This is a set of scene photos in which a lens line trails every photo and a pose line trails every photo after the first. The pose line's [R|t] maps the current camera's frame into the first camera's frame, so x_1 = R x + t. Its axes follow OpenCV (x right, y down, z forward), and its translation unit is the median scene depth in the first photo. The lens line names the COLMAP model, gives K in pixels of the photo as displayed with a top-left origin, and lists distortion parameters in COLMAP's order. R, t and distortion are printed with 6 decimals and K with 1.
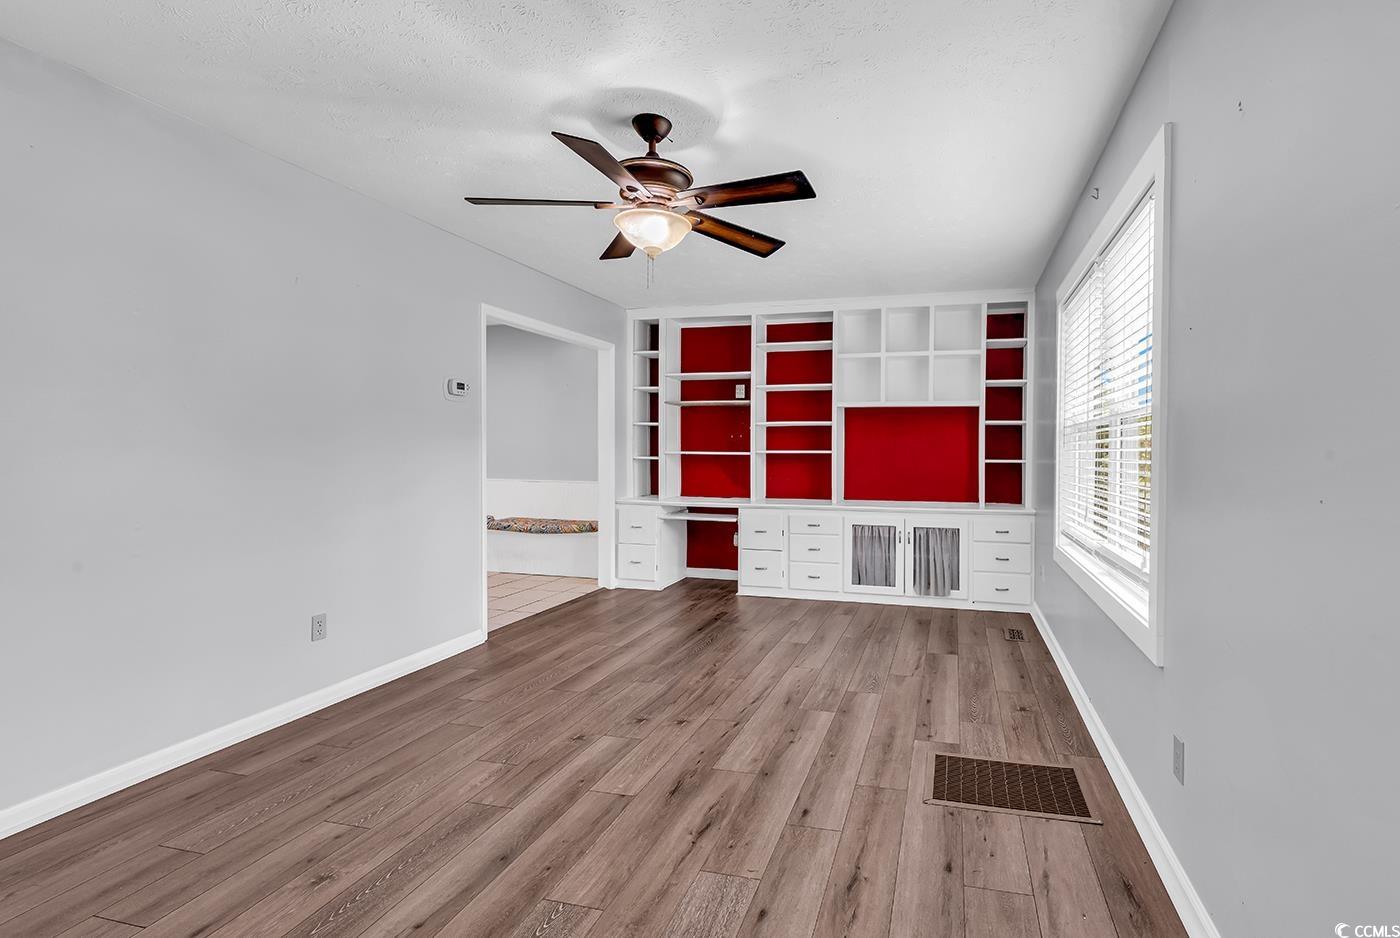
lens RADIAL K [[652.6, 0, 700.0], [0, 652.6, 469.0], [0, 0, 1]] dist [0.008838, -0.001184]
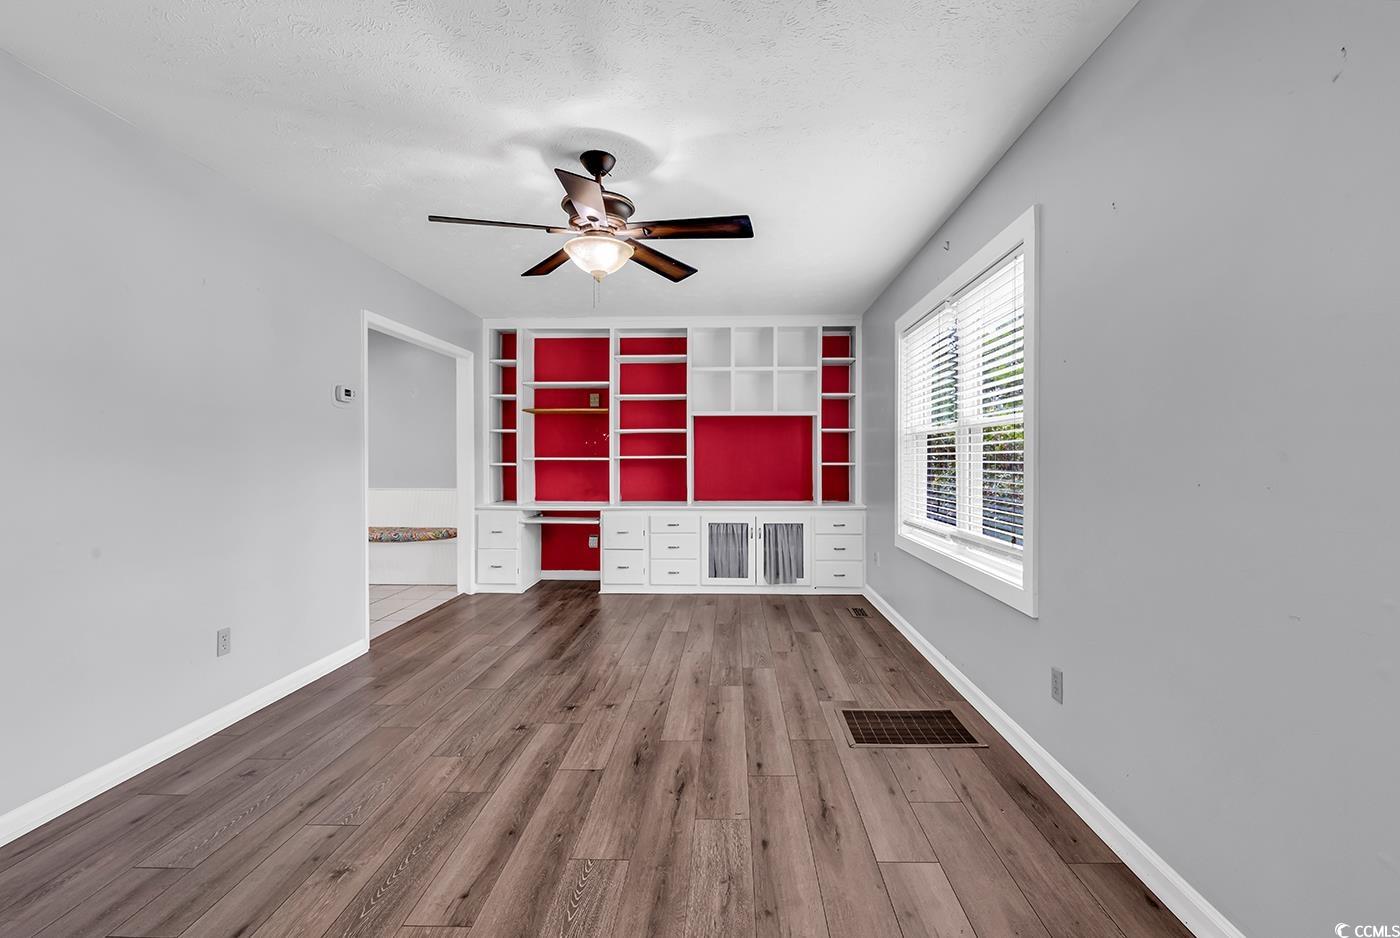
lens RADIAL K [[611.3, 0, 691.6], [0, 611.3, 466.6], [0, 0, 1]] dist [0.001907, -0.000092]
pose [[0.979295, -0.010841, 0.202148, -0.133463], [0.013070, 0.999868, -0.009692, 0.002490], [-0.202016, 0.012133, 0.979307, -0.036148]]
